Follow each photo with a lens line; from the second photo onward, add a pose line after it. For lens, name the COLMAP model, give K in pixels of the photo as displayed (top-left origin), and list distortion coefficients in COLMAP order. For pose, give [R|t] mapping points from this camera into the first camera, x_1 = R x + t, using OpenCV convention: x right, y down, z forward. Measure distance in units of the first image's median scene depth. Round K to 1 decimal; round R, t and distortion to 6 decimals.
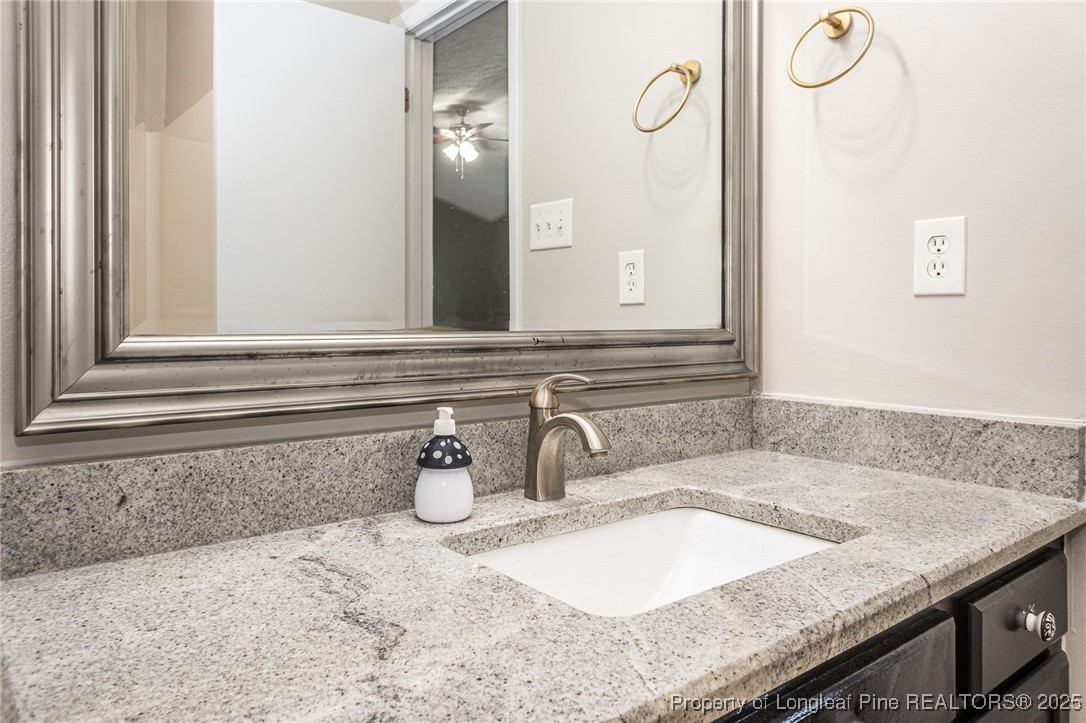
lens RADIAL K [[751.1, 0, 523.3], [0, 751.1, 329.4], [0, 0, 1]] dist [0.003782, 0.001221]
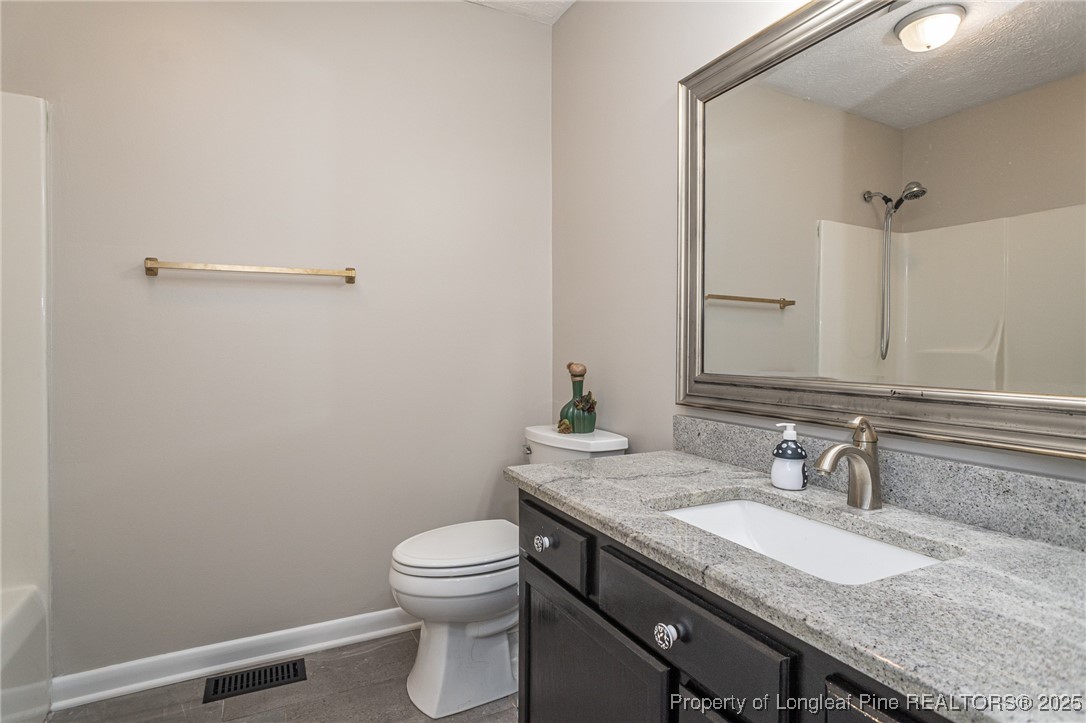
lens RADIAL K [[573.6, 0, 519.6], [0, 573.6, 341.0], [0, 0, 1]] dist [-0.005094, -0.000078]
pose [[-0.240831, -0.007183, -0.970540, 1.484242], [-0.009993, 0.999938, -0.004921, -0.080868], [0.970516, 0.008513, -0.240888, 0.808456]]
